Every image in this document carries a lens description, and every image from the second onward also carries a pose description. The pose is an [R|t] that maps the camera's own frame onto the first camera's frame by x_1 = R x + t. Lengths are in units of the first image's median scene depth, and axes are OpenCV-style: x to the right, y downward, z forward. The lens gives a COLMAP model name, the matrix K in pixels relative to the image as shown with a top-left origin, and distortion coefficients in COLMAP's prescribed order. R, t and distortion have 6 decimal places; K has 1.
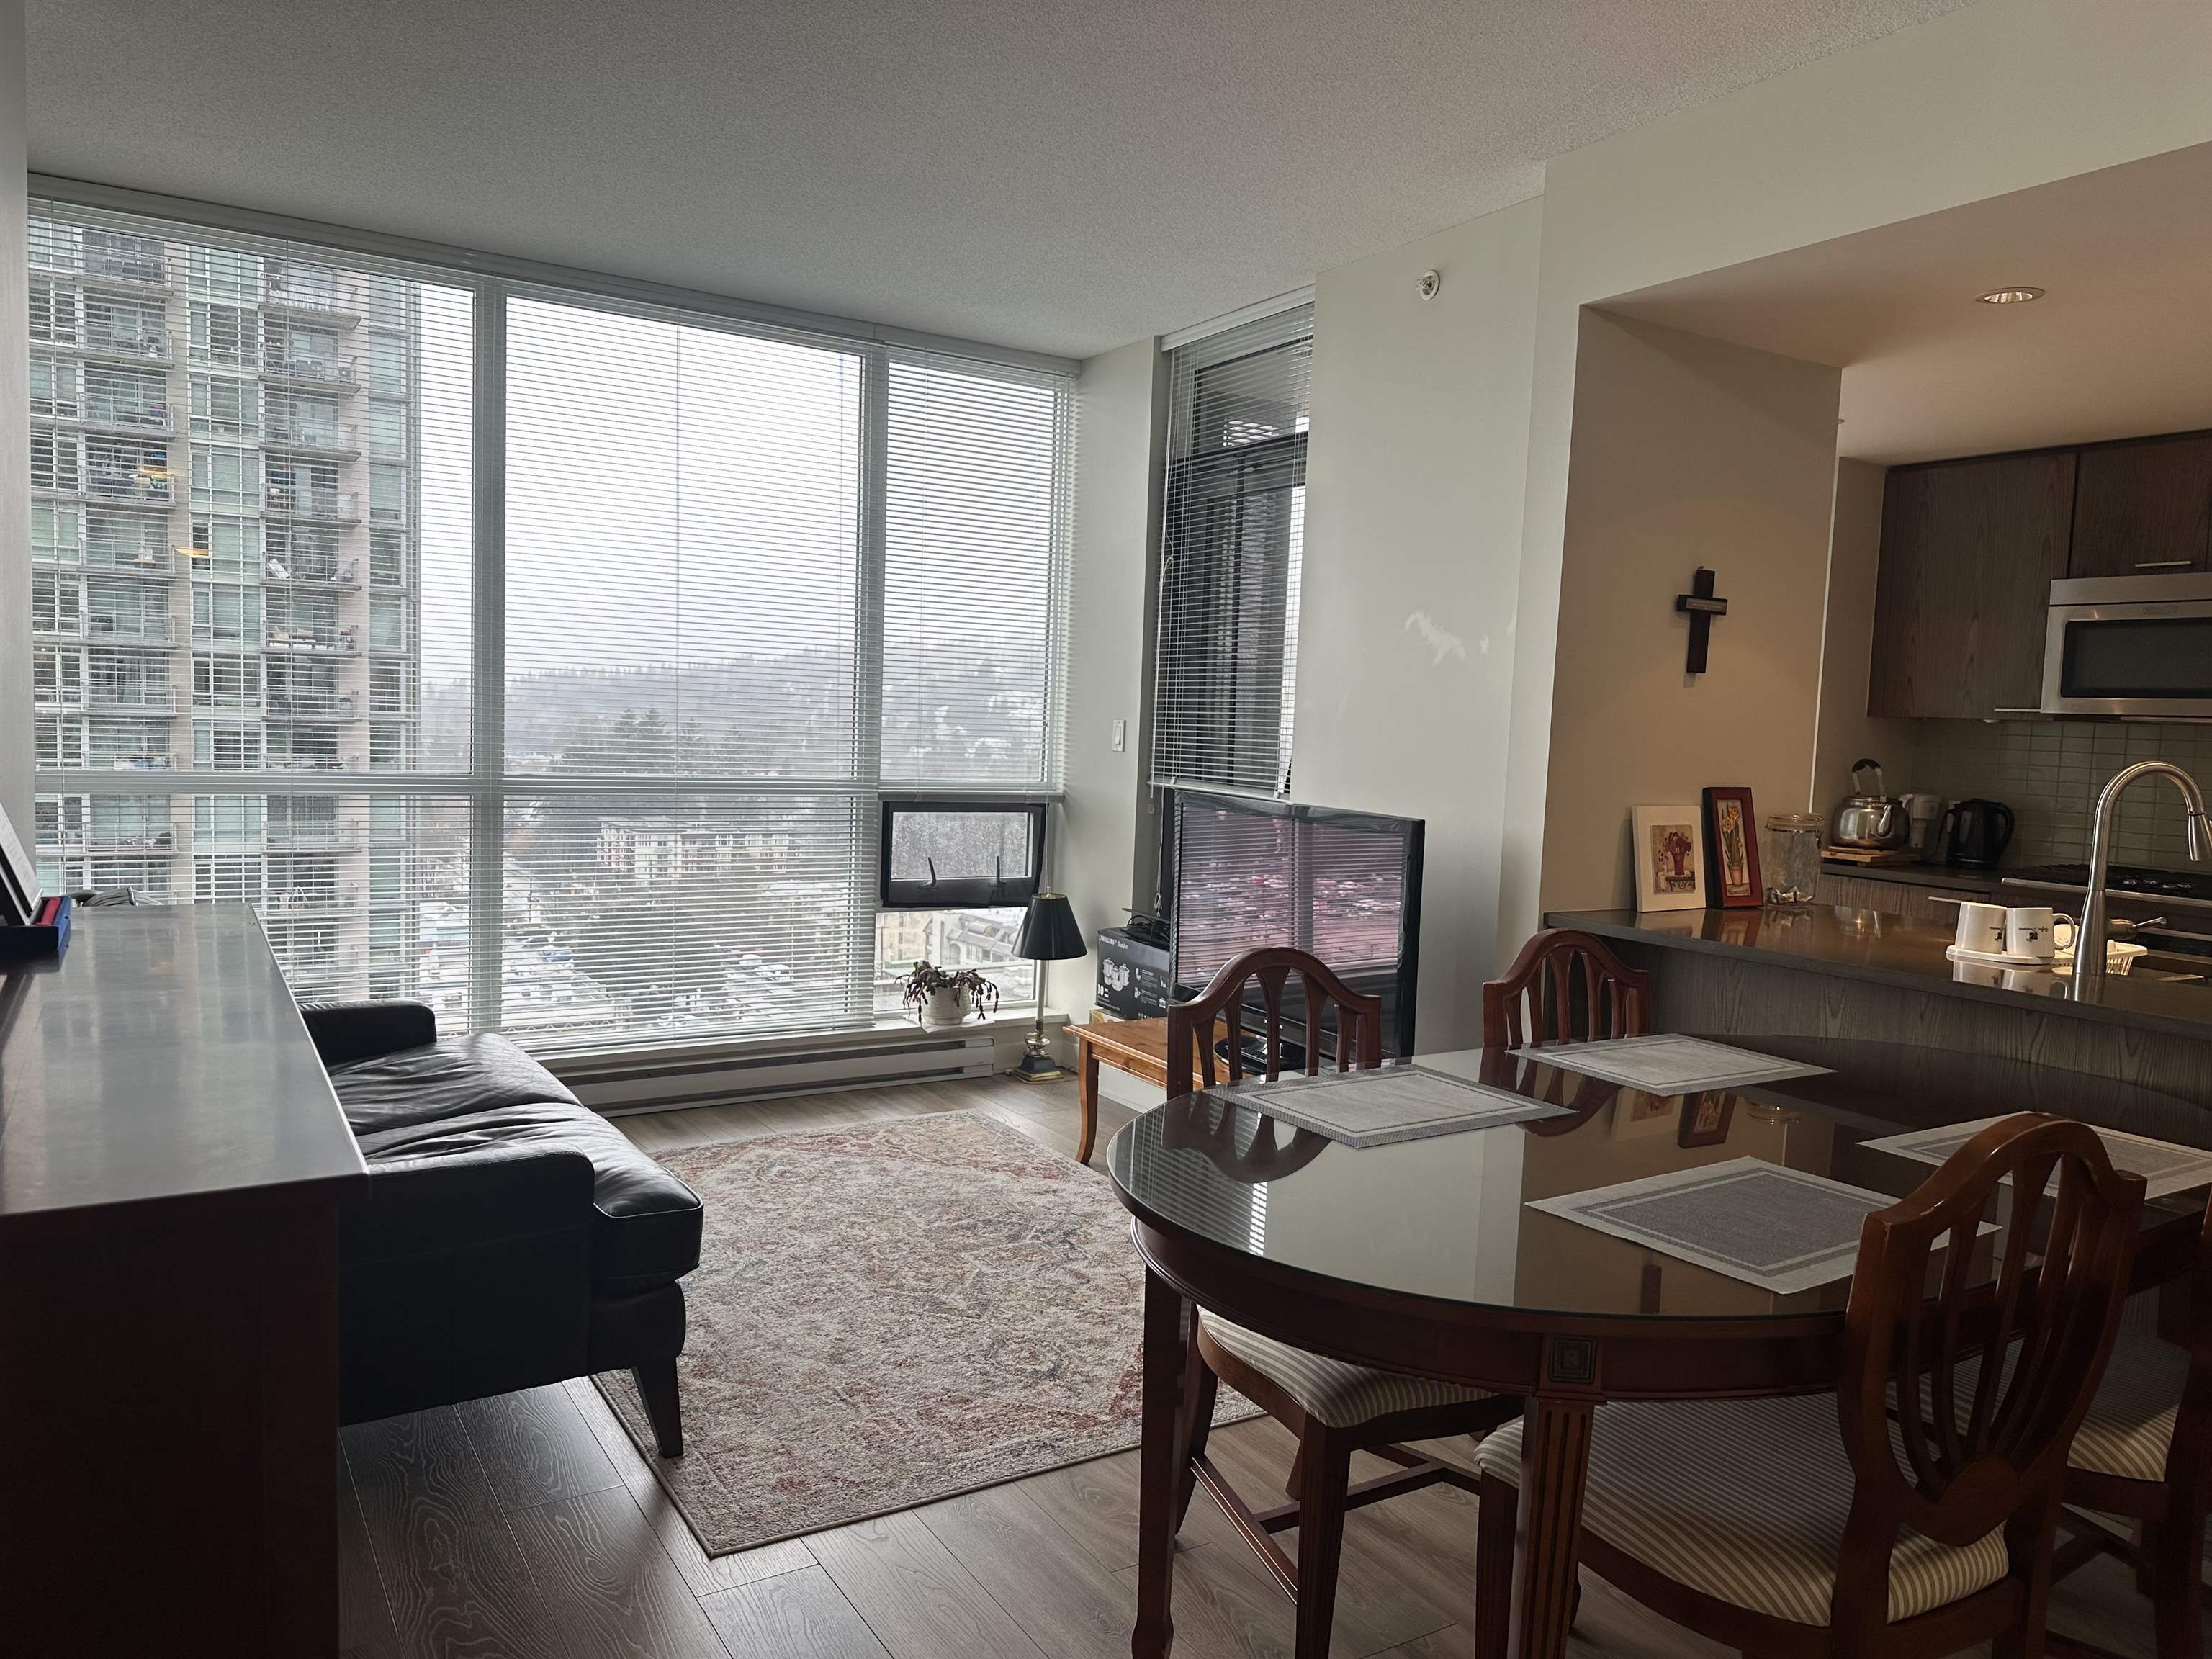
lens RADIAL K [[1542.1, 0, 1086.9], [0, 1542.1, 836.6], [0, 0, 1]] dist [0.068309, -0.093176]
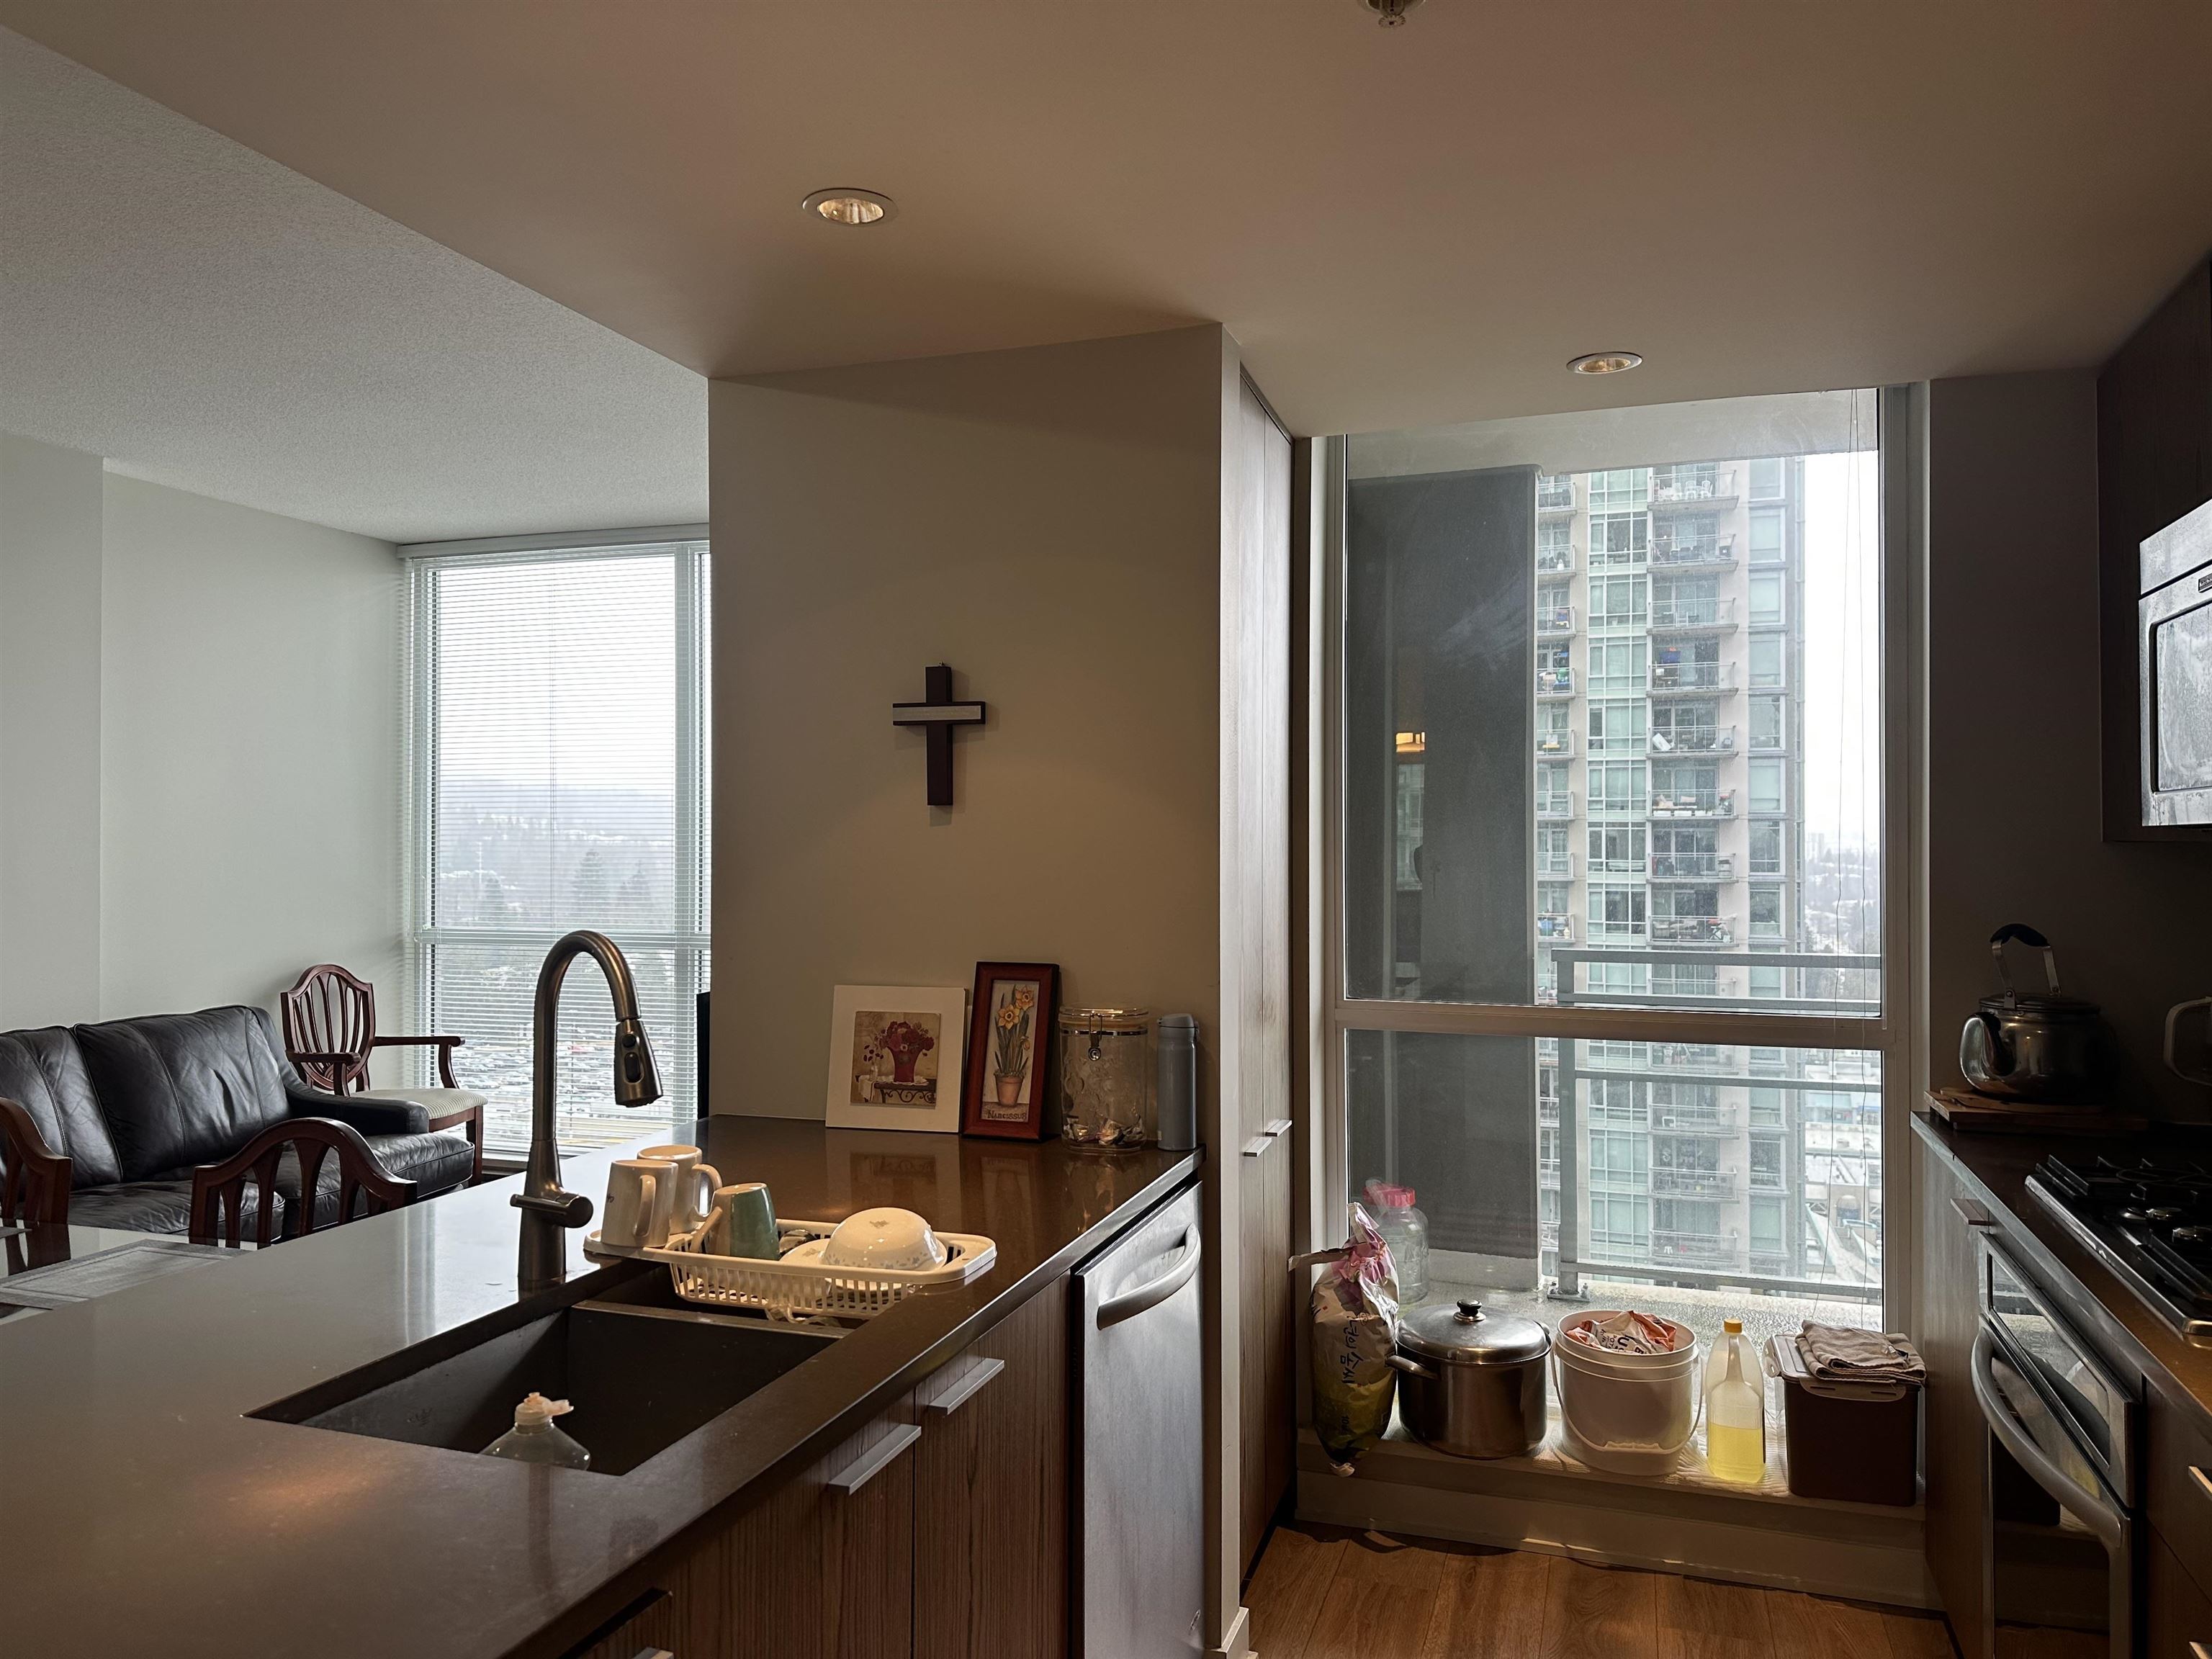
lens RADIAL K [[1542.1, 0, 1111.0], [0, 1542.1, 827.3], [0, 0, 1]] dist [0.068309, -0.093176]
pose [[0.645996, -0.043243, -0.762115, 0.794112], [-0.039832, 0.995124, -0.090227, -0.025680], [0.762301, 0.088643, 0.641123, 0.477769]]
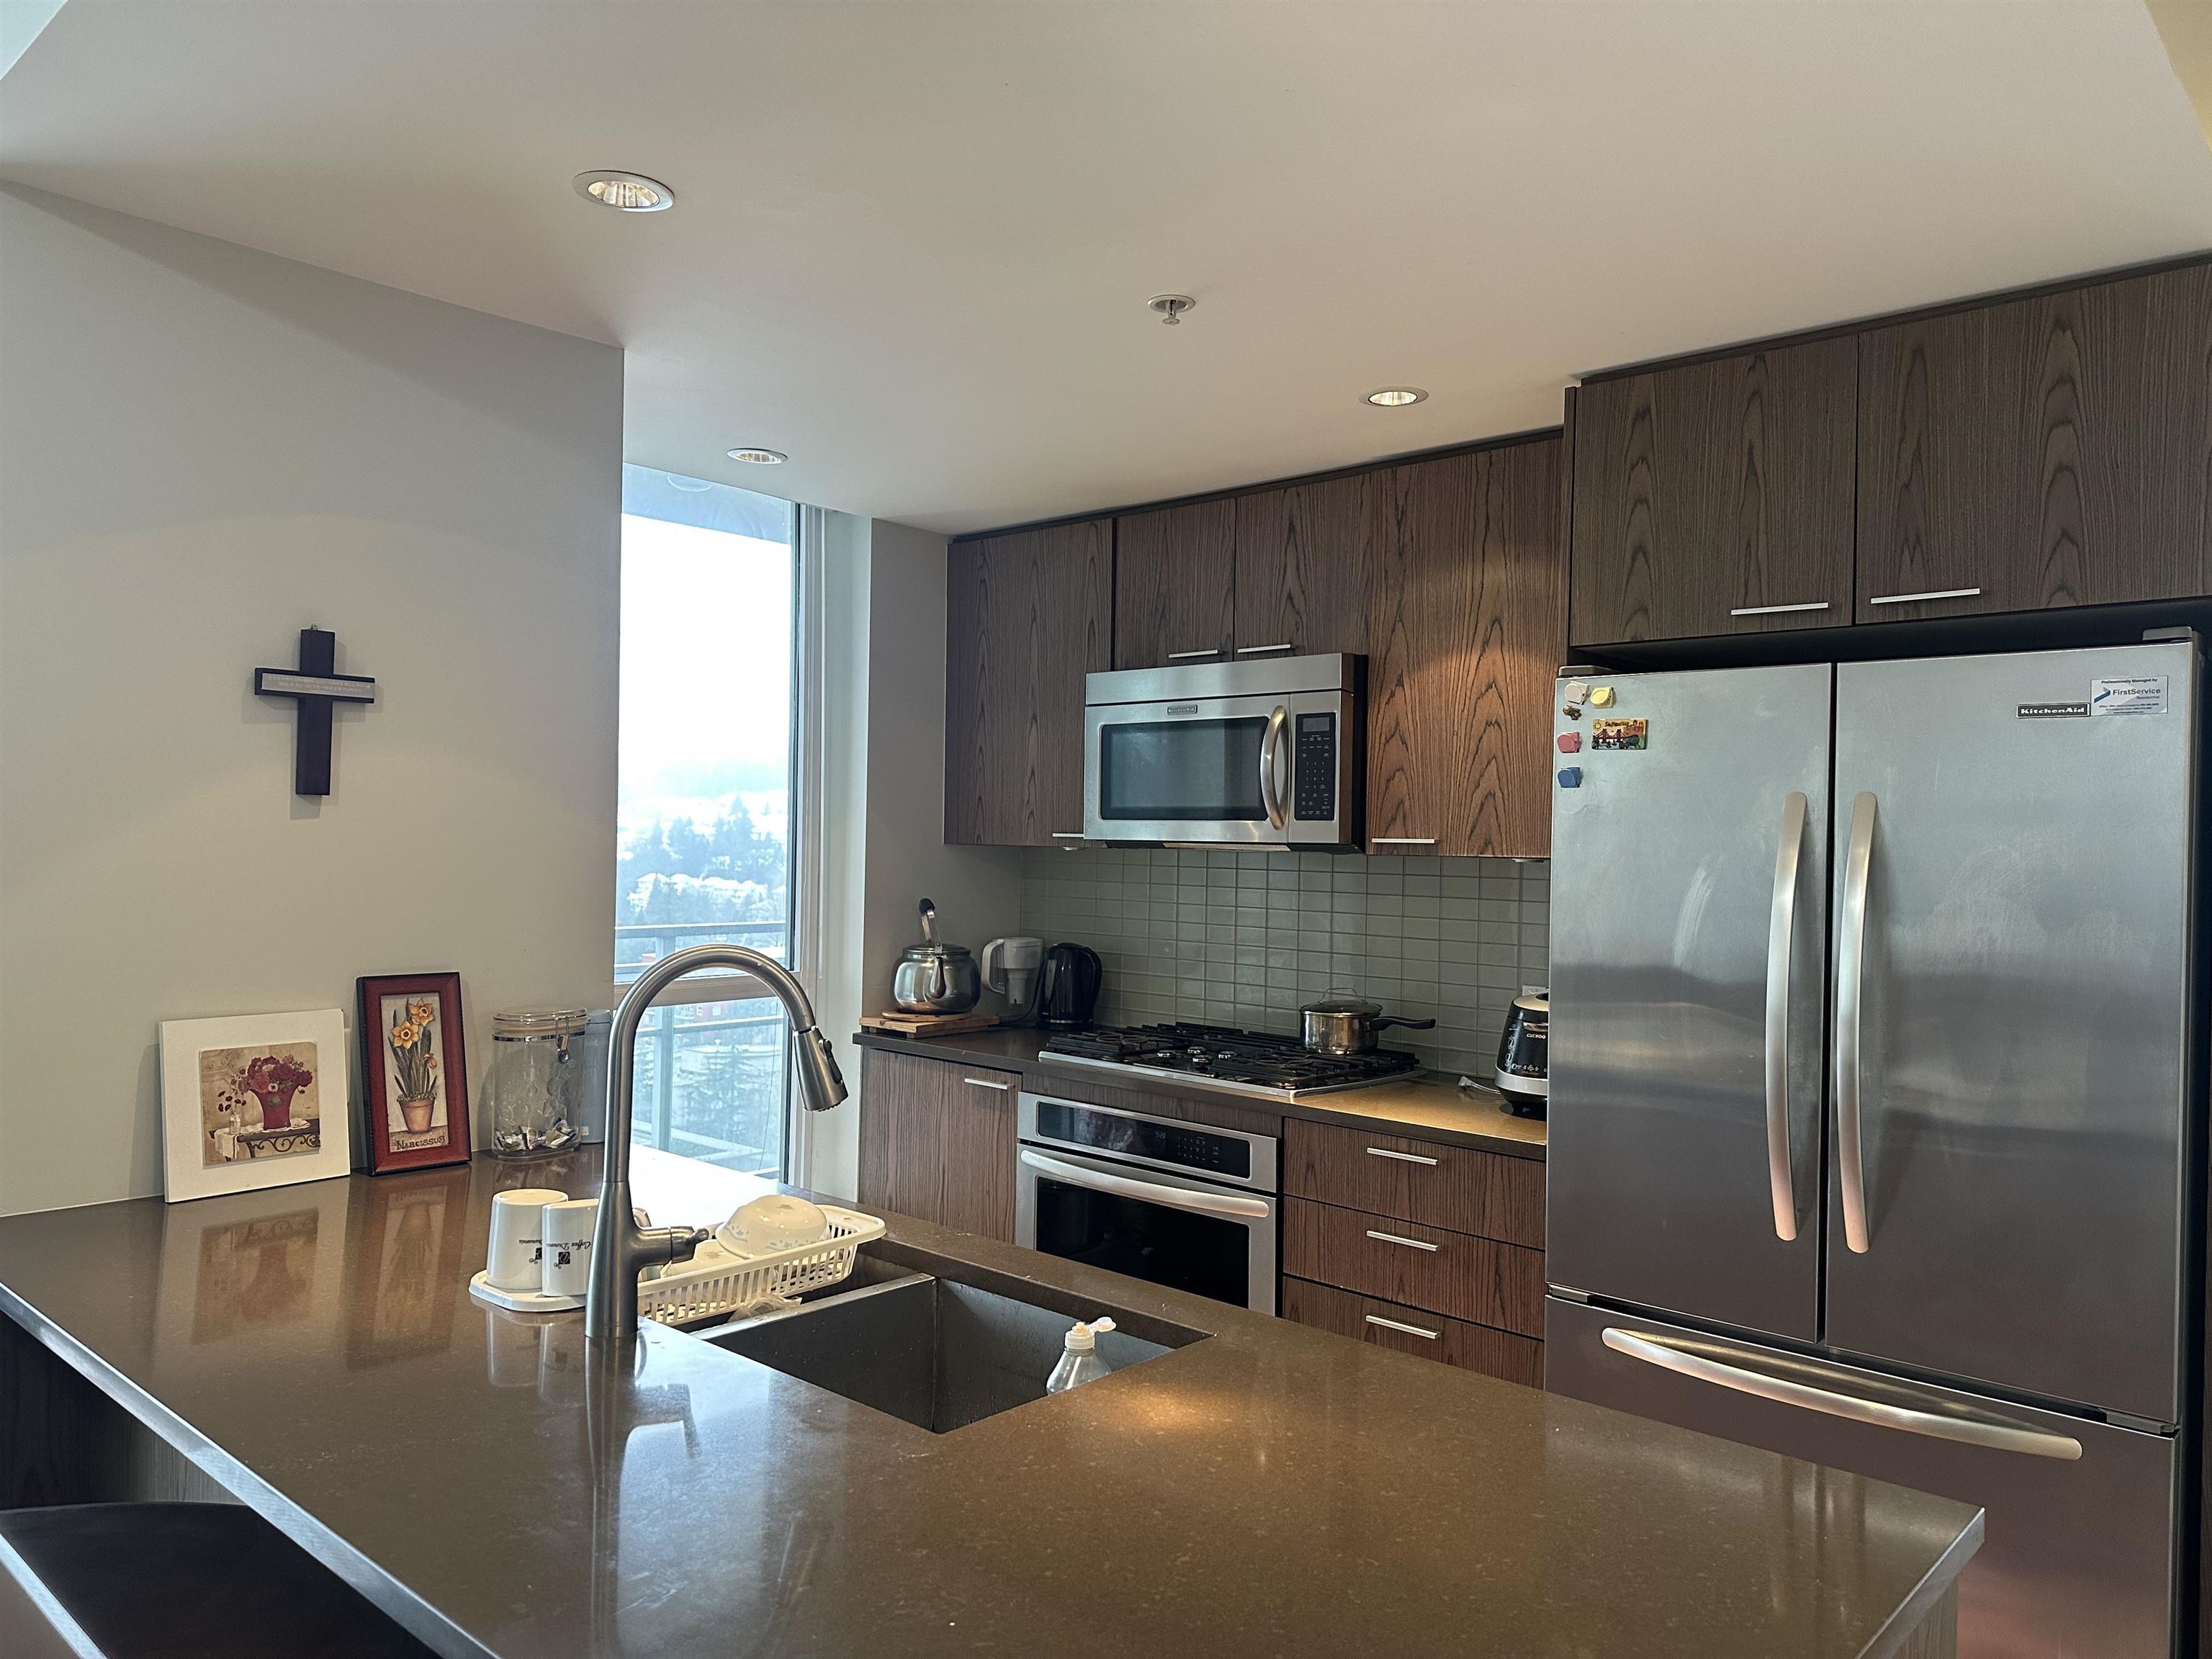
lens RADIAL K [[1542.1, 0, 1117.4], [0, 1542.1, 832.8], [0, 0, 1]] dist [0.068309, -0.093176]
pose [[0.956890, -0.015711, 0.290025, 0.412775], [0.037483, 0.996866, -0.069669, -0.027903], [-0.288022, 0.077536, 0.954480, 0.255335]]
